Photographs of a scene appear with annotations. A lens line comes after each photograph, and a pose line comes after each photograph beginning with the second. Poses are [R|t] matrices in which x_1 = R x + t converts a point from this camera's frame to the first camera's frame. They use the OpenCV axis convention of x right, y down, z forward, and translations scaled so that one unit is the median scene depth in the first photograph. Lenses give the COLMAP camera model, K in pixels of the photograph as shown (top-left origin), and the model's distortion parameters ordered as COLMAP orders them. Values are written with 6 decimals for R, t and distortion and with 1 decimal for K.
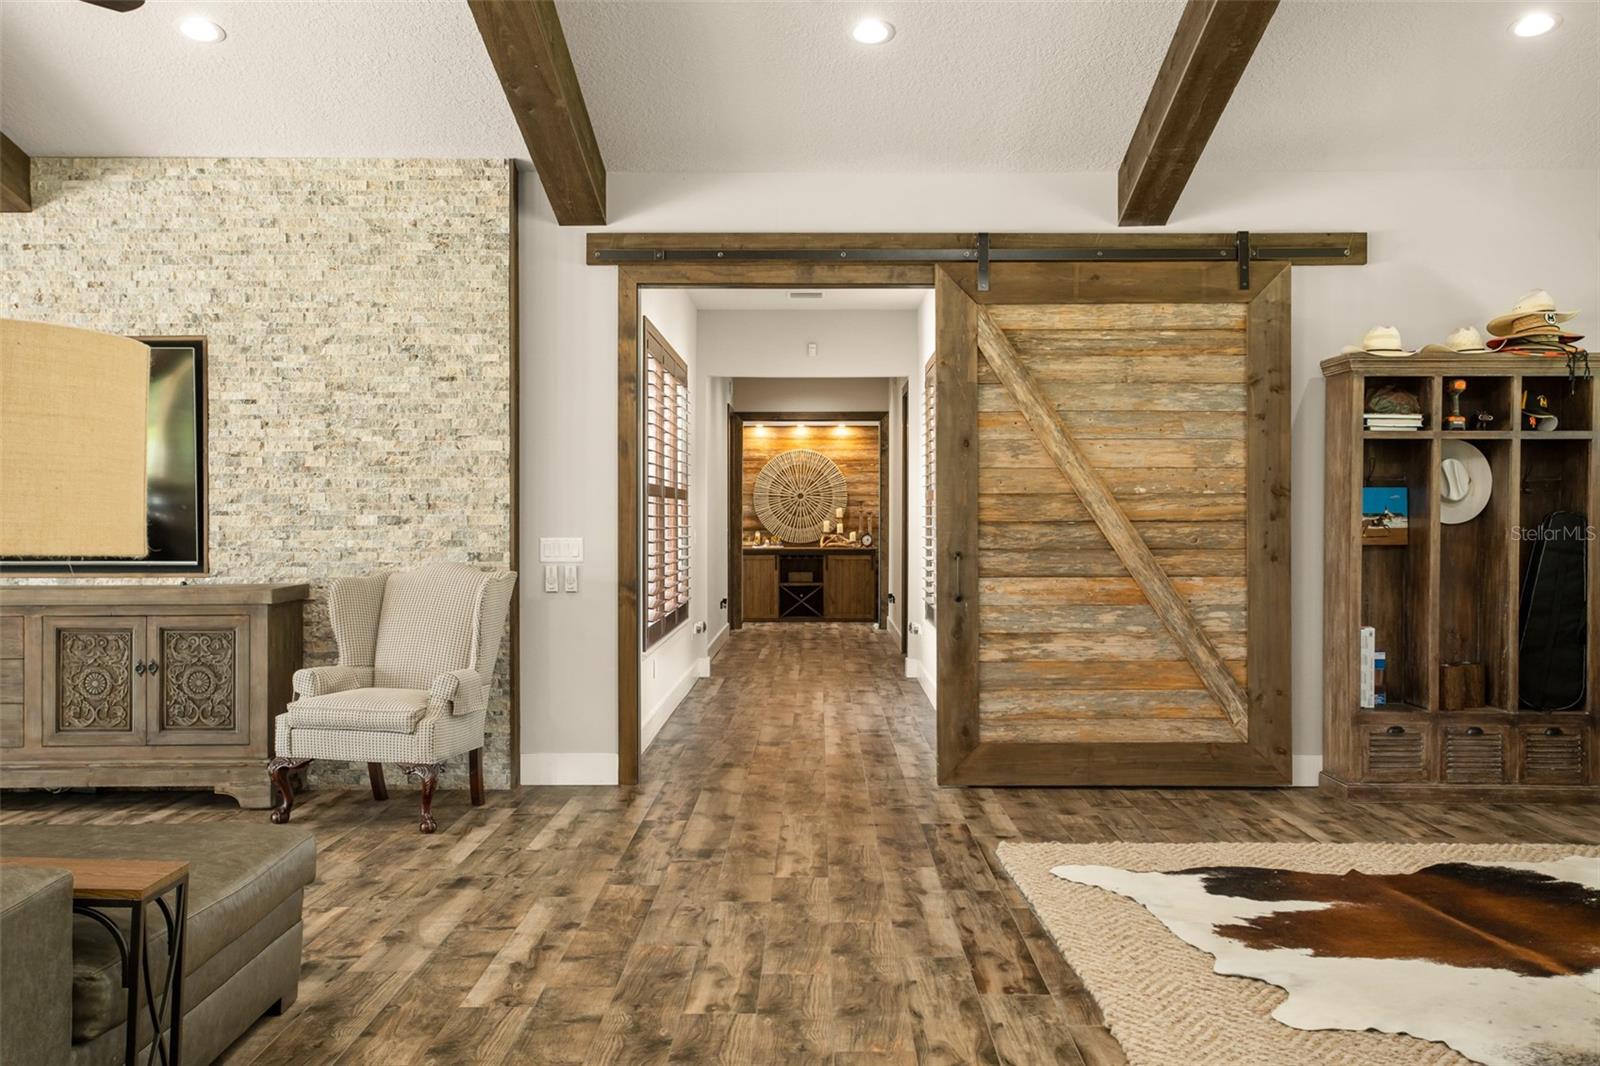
lens RADIAL K [[1520.0, 0, 812.2], [0, 1520.0, 526.2], [0, 0, 1]] dist [-0.002907, 0.075193]
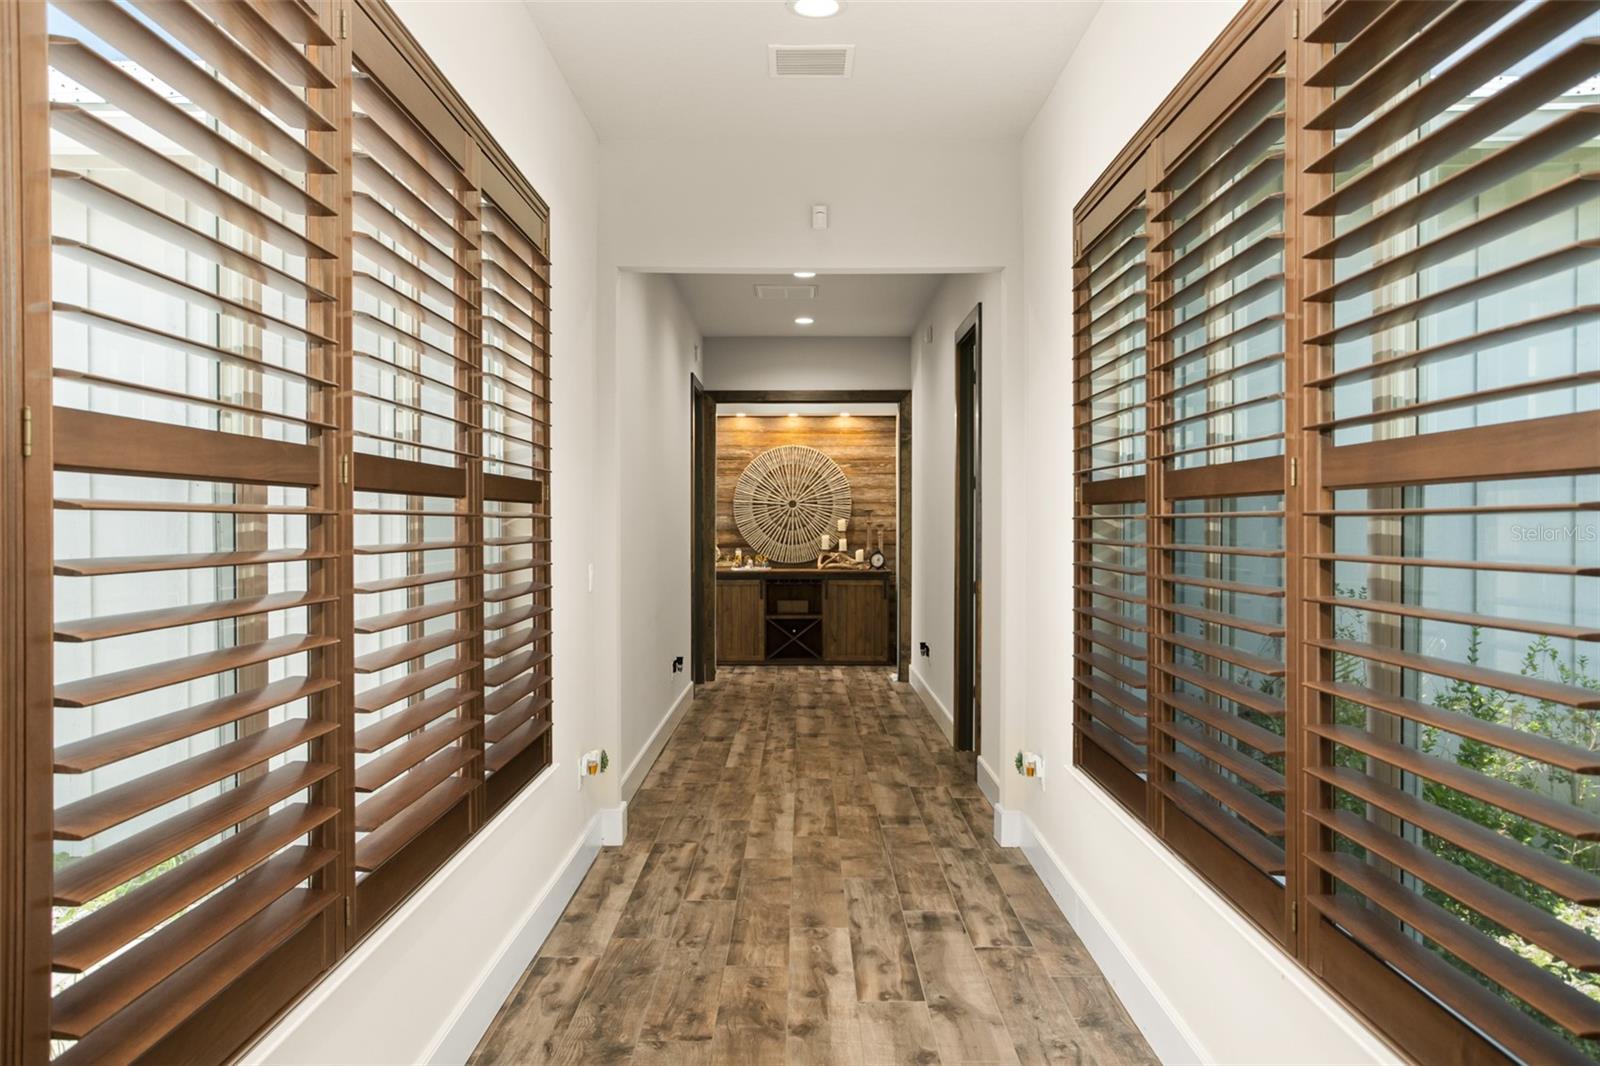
lens RADIAL K [[1278.3, 0, 800.0], [0, 1278.3, 533.0], [0, 0, 1]] dist [0.000085, 0.000156]
pose [[1.000000, 0.000359, 0.000149, -0.011799], [-0.000359, 1.000000, -0.000059, -0.013864], [-0.000149, 0.000059, 1.000000, 0.997231]]
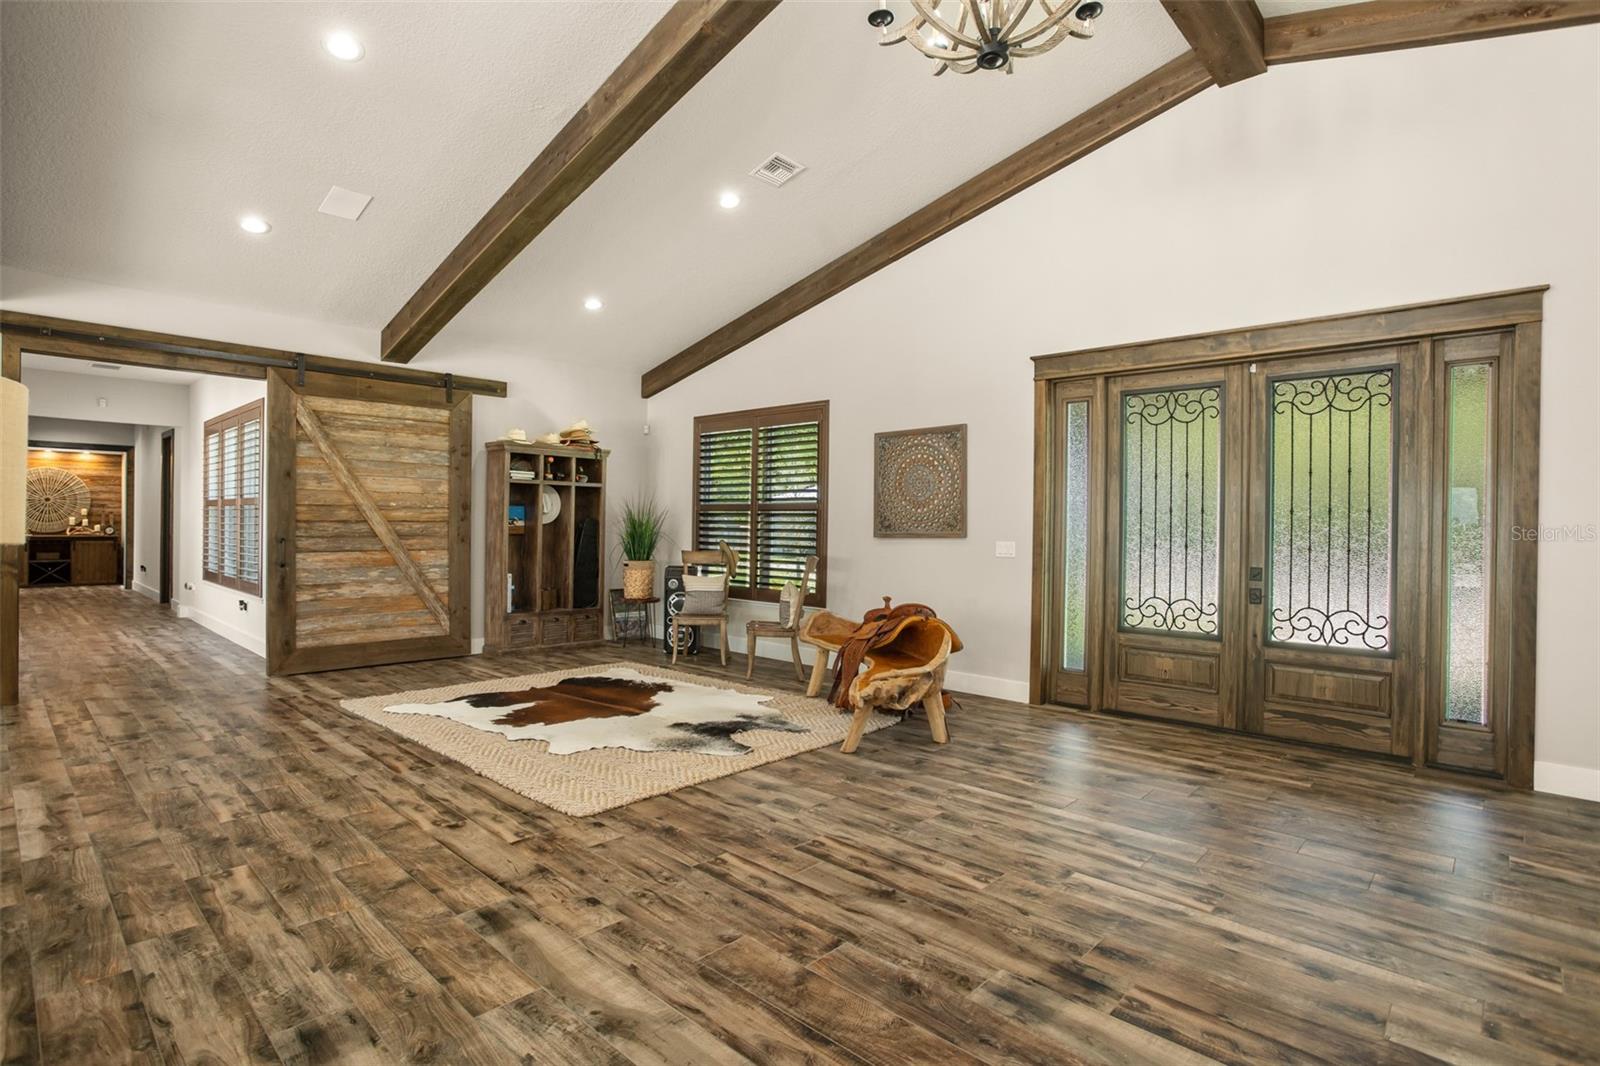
lens RADIAL K [[778.0, 0, 796.4], [0, 778.0, 527.0], [0, 0, 1]] dist [-0.068375, 0.027990]
pose [[0.678604, 0.005344, 0.734485, -0.136150], [-0.008330, 0.999965, 0.000421, -0.000536], [-0.734457, -0.006404, 0.678625, 0.002707]]
